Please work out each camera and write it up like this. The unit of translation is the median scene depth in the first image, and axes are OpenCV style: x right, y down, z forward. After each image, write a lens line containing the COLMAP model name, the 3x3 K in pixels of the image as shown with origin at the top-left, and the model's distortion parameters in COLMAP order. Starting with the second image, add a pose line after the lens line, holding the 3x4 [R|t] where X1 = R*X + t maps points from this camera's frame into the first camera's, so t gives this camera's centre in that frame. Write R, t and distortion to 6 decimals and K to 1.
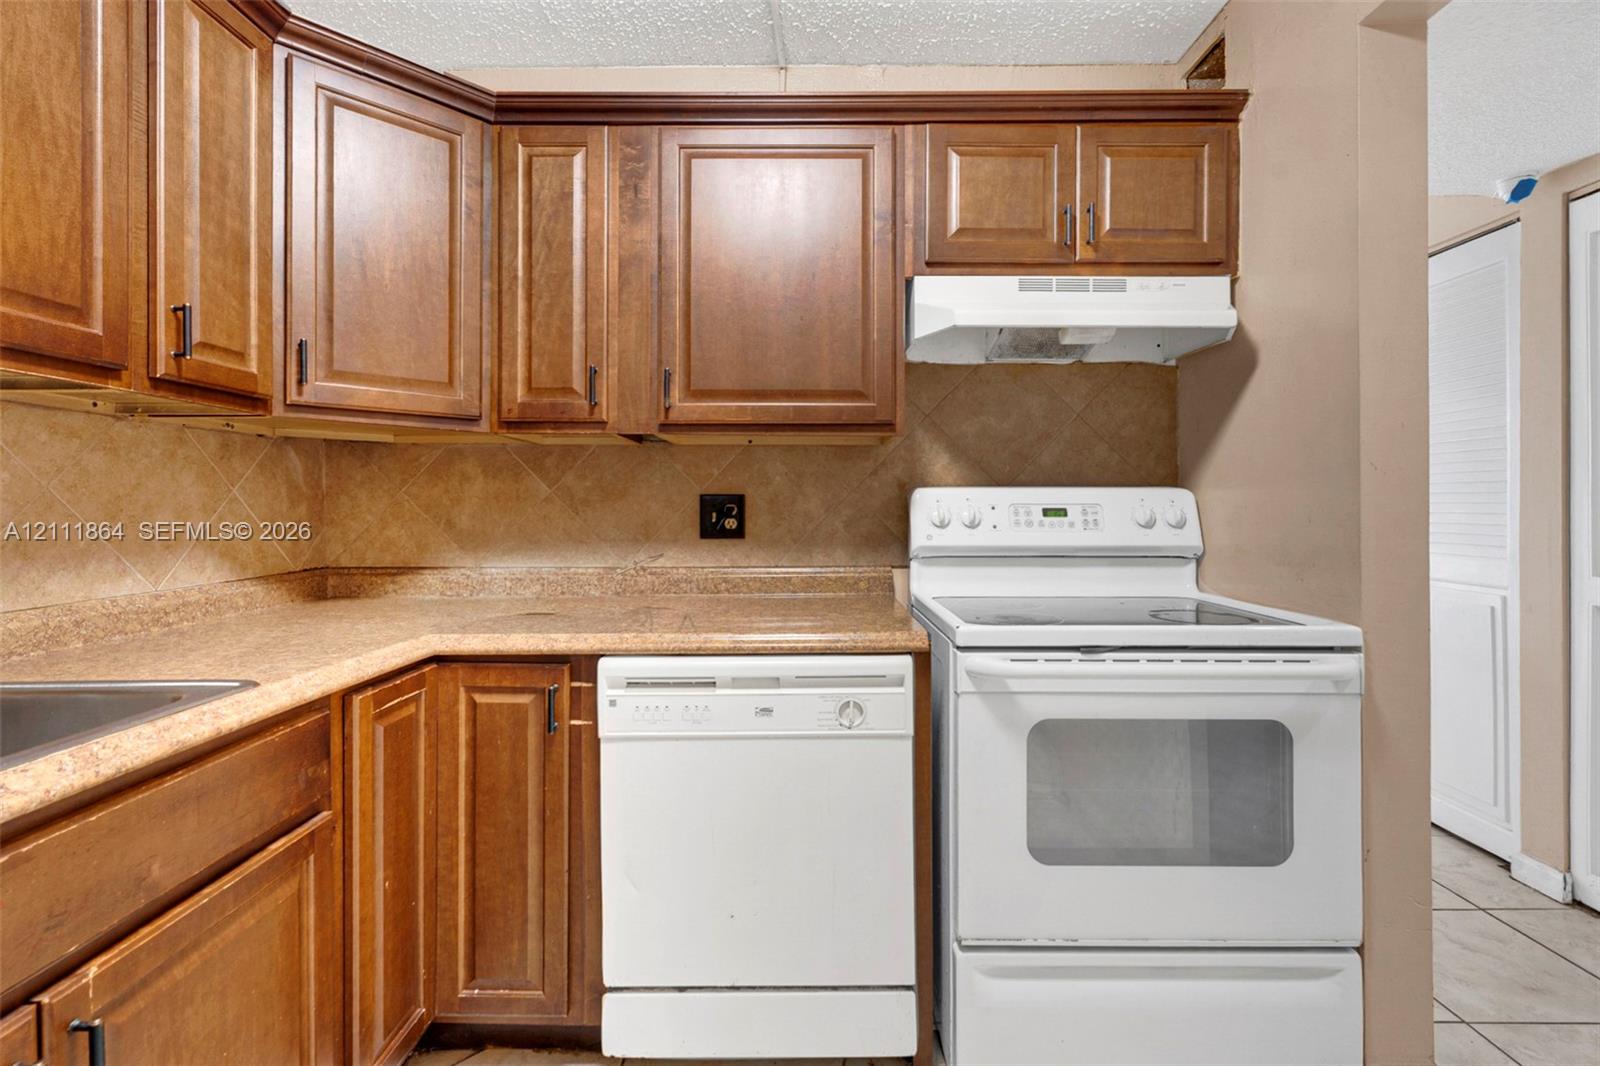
lens RADIAL K [[737.4, 0, 800.1], [0, 737.4, 509.5], [0, 0, 1]] dist [0.000500, 0.000071]
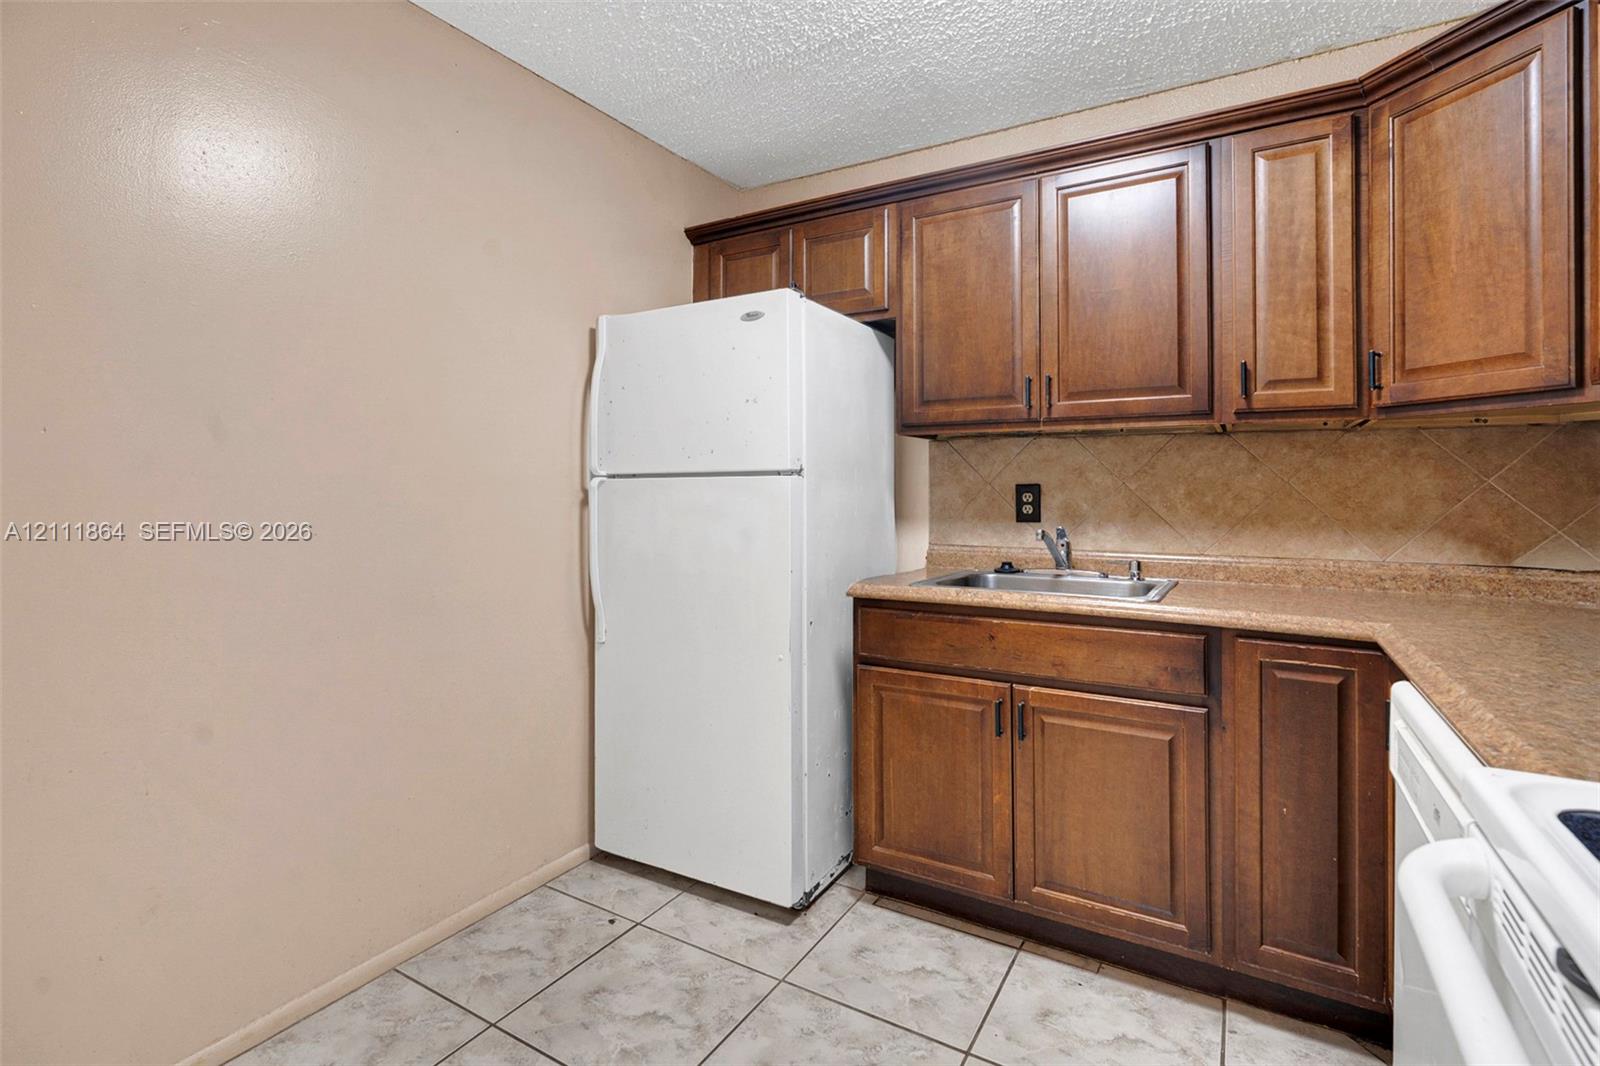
lens RADIAL K [[757.8, 0, 804.4], [0, 757.8, 484.7], [0, 0, 1]] dist [-0.001936, -0.000536]
pose [[-0.506953, -0.007116, -0.861944, 0.791598], [-0.008758, 0.999957, -0.003105, -0.009866], [0.861929, 0.005975, -0.506993, 0.829669]]
